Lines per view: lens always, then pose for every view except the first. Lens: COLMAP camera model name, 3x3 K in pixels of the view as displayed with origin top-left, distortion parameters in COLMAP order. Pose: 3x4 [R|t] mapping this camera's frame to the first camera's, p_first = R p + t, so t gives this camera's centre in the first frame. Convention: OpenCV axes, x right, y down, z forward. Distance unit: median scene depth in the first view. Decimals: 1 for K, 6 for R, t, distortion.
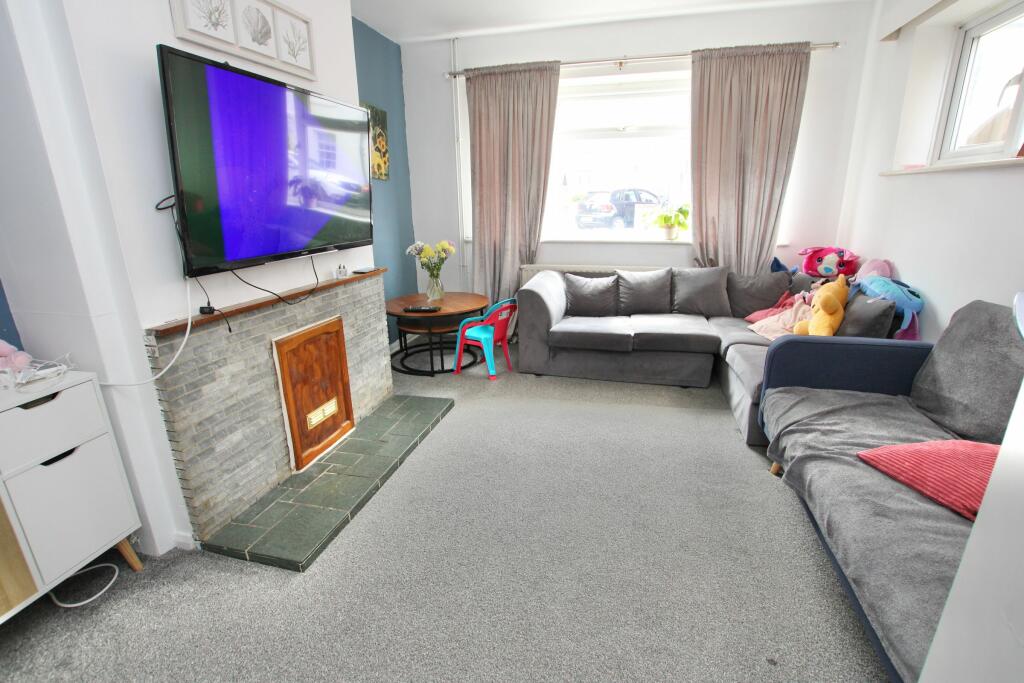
lens RADIAL K [[474.7, 0, 512.0], [0, 474.7, 341.5], [0, 0, 1]] dist [-0.034150, 0.003973]
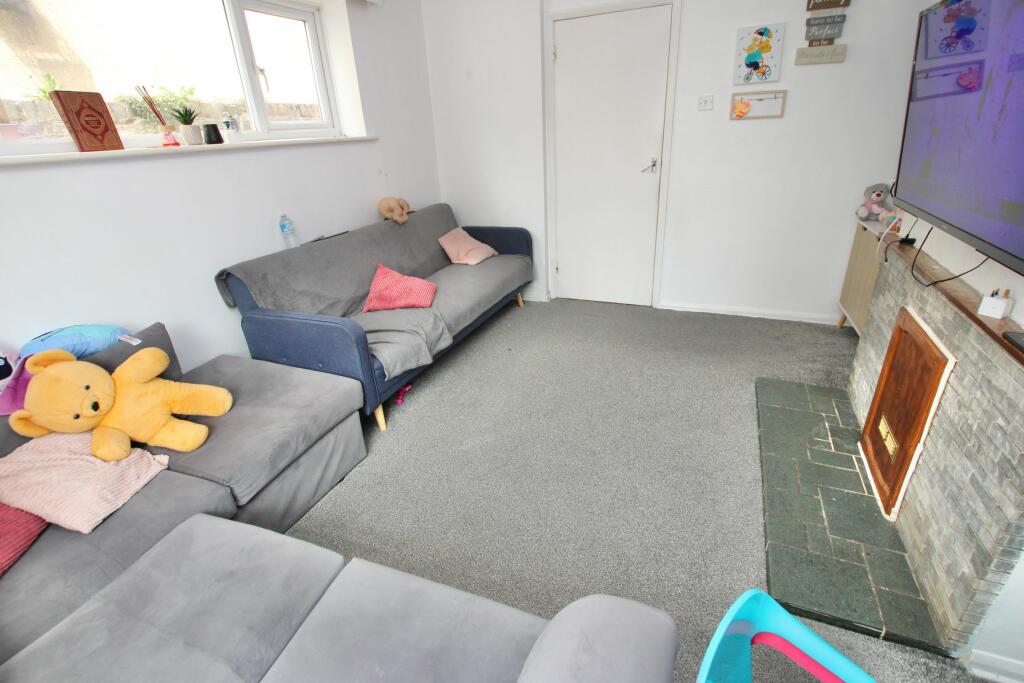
lens RADIAL K [[474.7, 0, 512.0], [0, 474.7, 341.5], [0, 0, 1]] dist [-0.034150, 0.003973]
pose [[-0.987322, -0.003638, 0.158691, 0.062775], [0.101749, 0.752828, 0.650306, -0.387471], [-0.121833, 0.658208, -0.742913, 1.142621]]
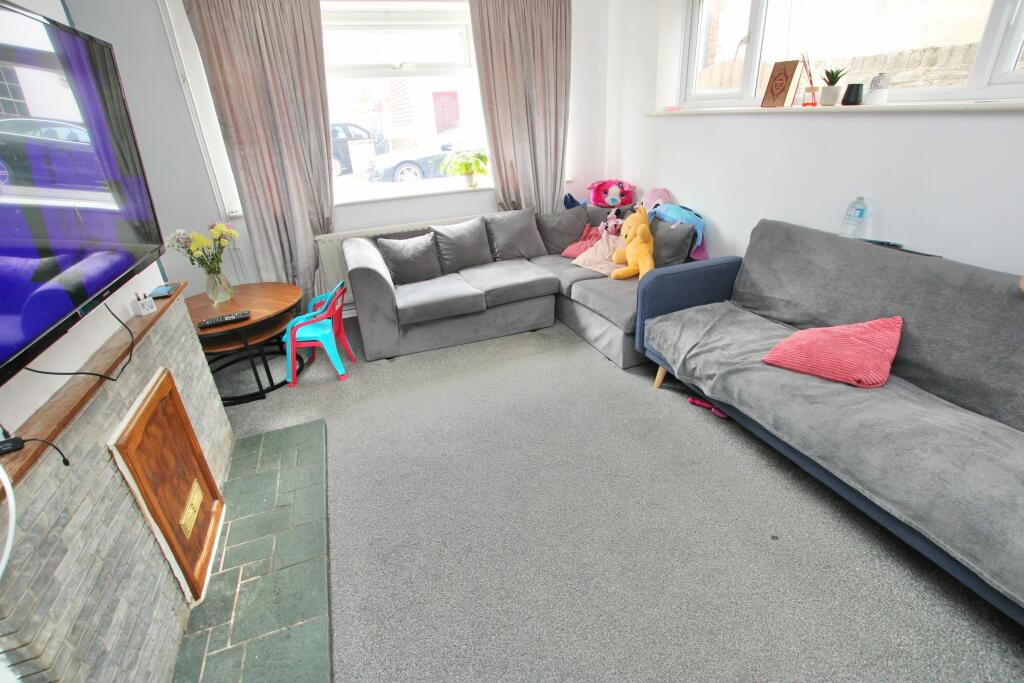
lens RADIAL K [[474.7, 0, 512.0], [0, 474.7, 341.5], [0, 0, 1]] dist [-0.034150, 0.003973]
pose [[0.821363, -0.271348, 0.501730, -0.216781], [0.203198, 0.961089, 0.187133, -0.089248], [-0.532985, -0.051753, 0.844540, 0.130045]]
